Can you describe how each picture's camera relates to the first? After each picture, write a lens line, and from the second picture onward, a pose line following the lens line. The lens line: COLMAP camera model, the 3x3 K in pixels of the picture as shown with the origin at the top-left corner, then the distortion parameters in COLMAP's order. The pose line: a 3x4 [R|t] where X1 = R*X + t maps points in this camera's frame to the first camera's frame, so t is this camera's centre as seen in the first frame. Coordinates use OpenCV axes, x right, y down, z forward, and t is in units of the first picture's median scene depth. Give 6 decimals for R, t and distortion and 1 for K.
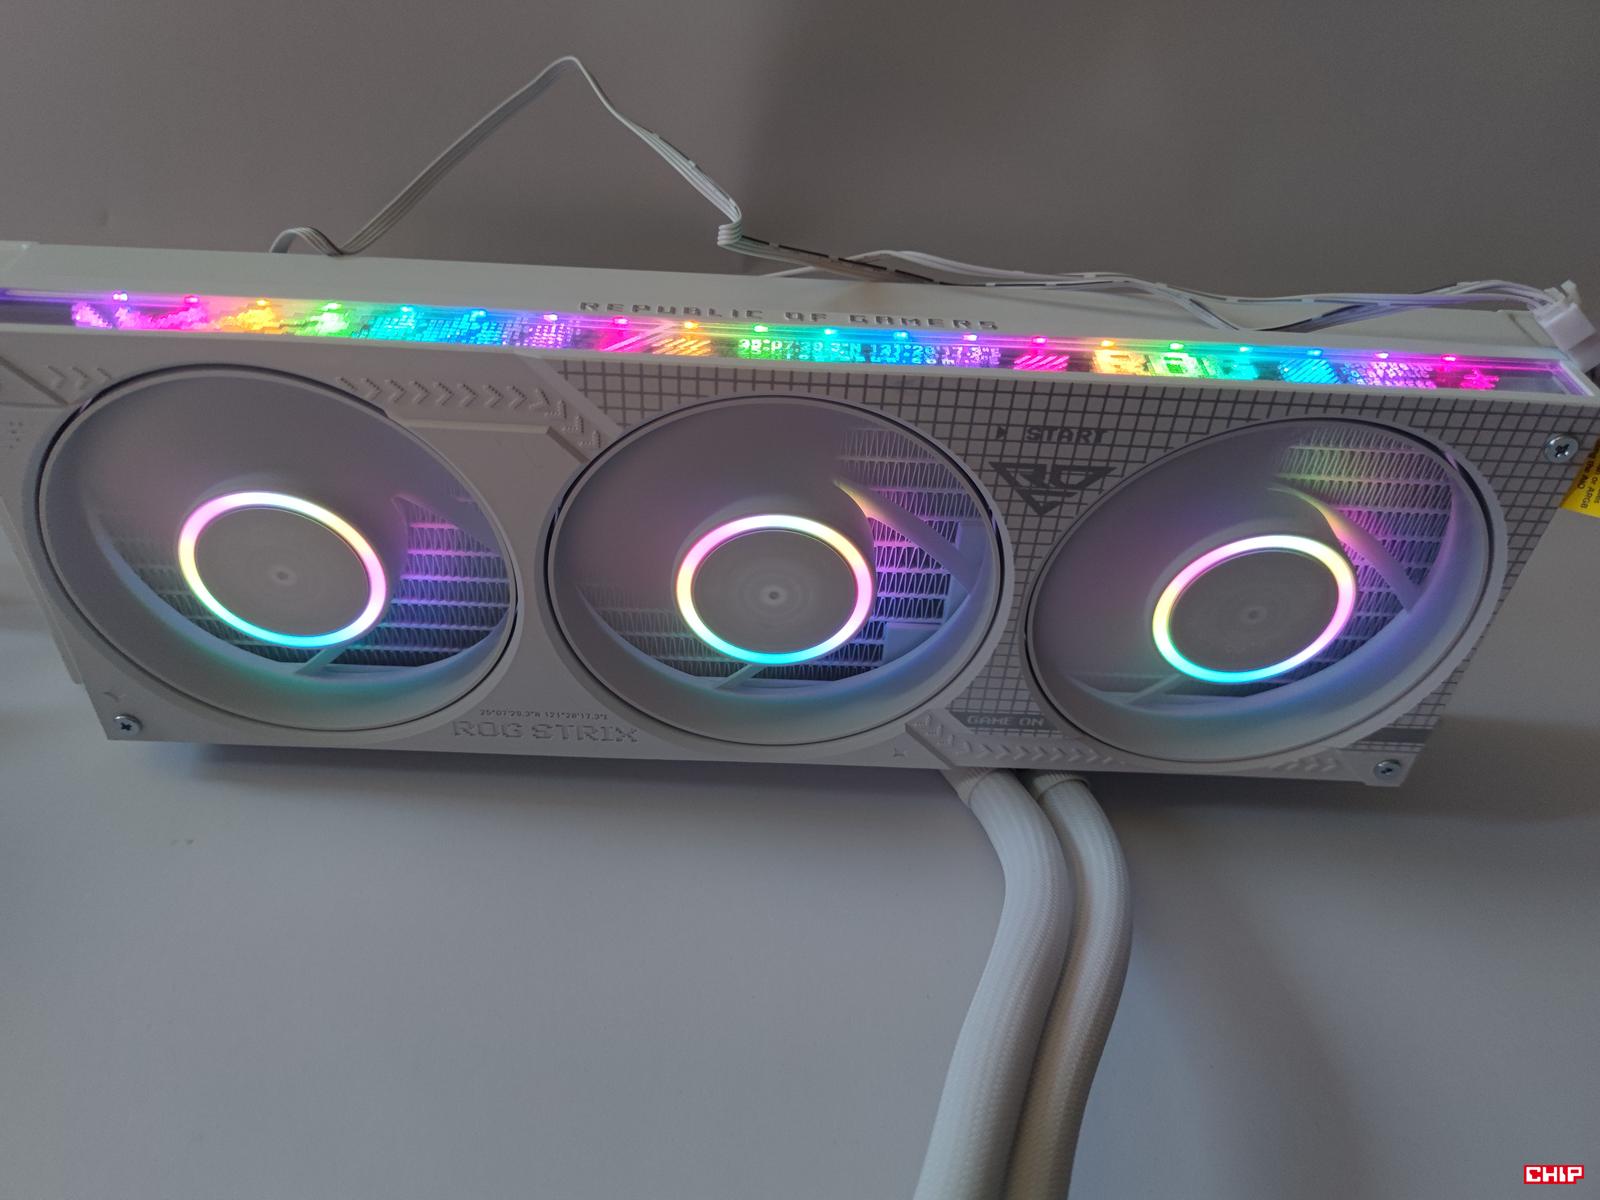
lens RADIAL K [[1161.8, 0, 793.4], [0, 1161.8, 595.8], [0, 0, 1]] dist [-0.006080, -0.000036]
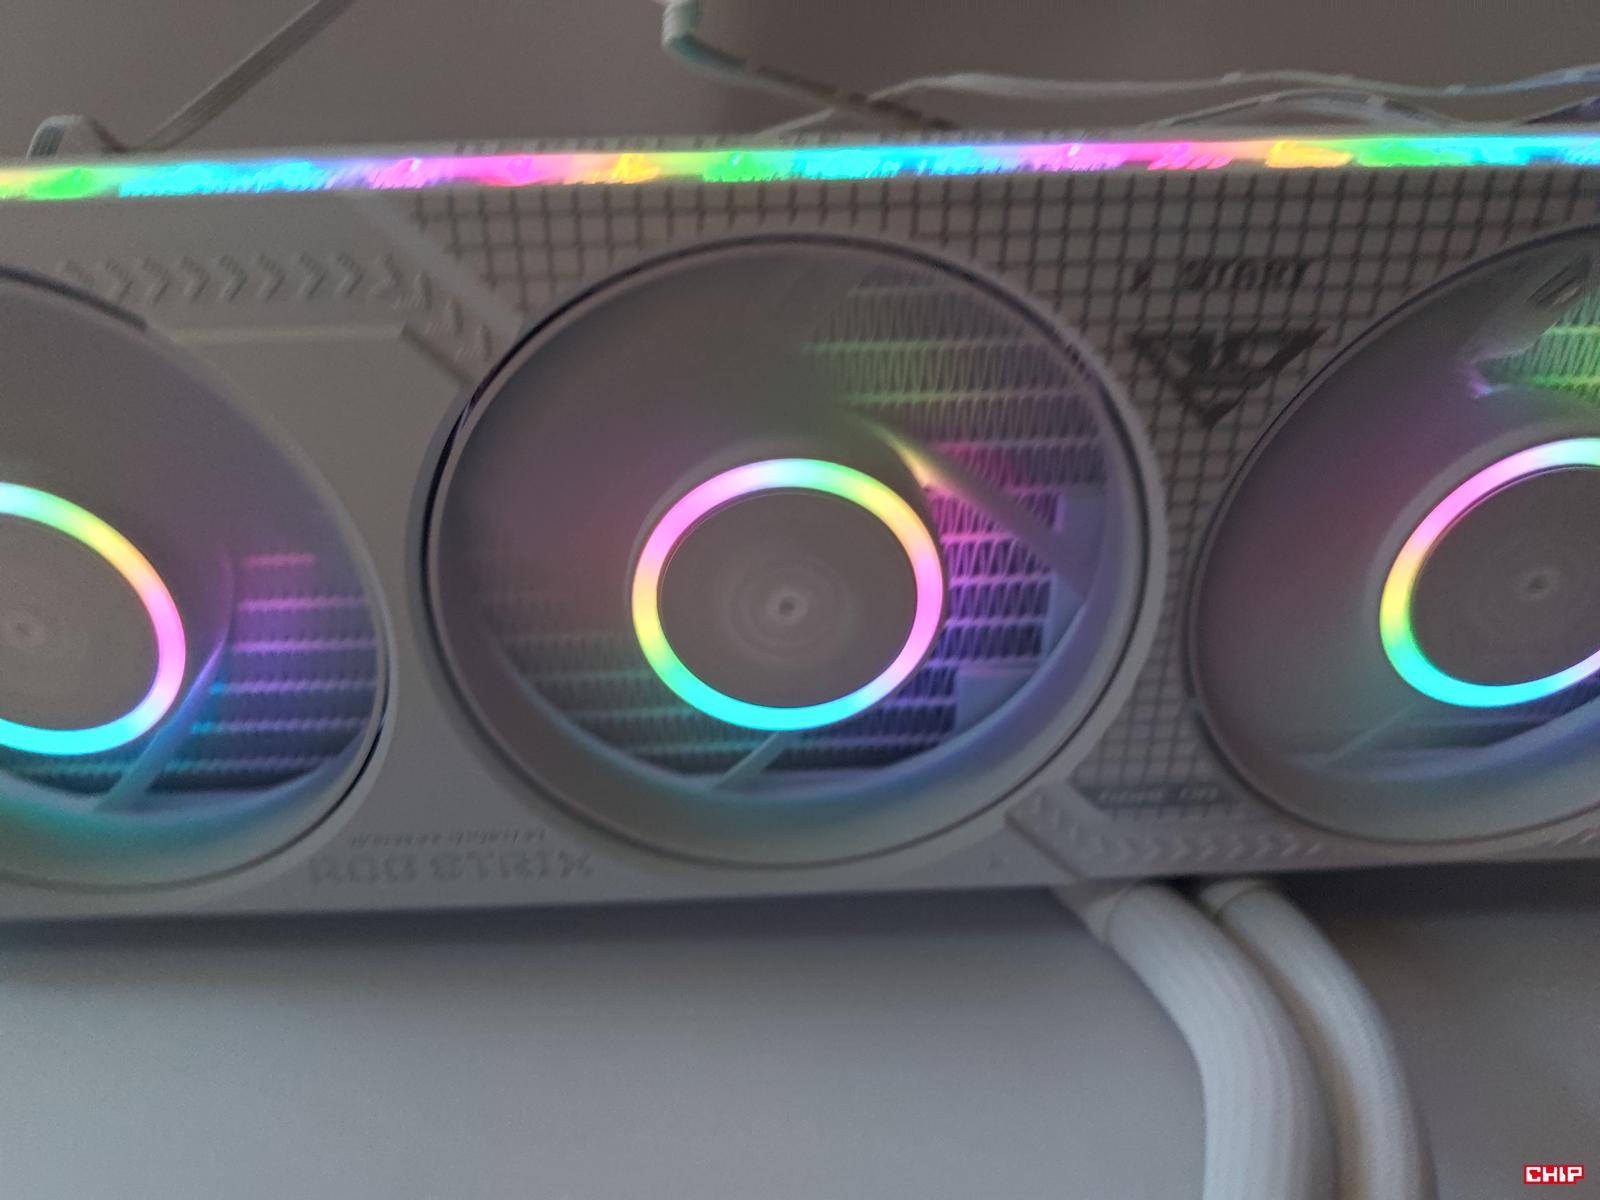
lens RADIAL K [[1147.0, 0, 812.4], [0, 1147.0, 605.6], [0, 0, 1]] dist [-0.026155, -0.008315]
pose [[0.997639, -0.067500, 0.012661, -0.011495], [0.068666, 0.983706, -0.166156, 0.104586], [-0.001239, 0.166633, 0.986018, 0.386583]]
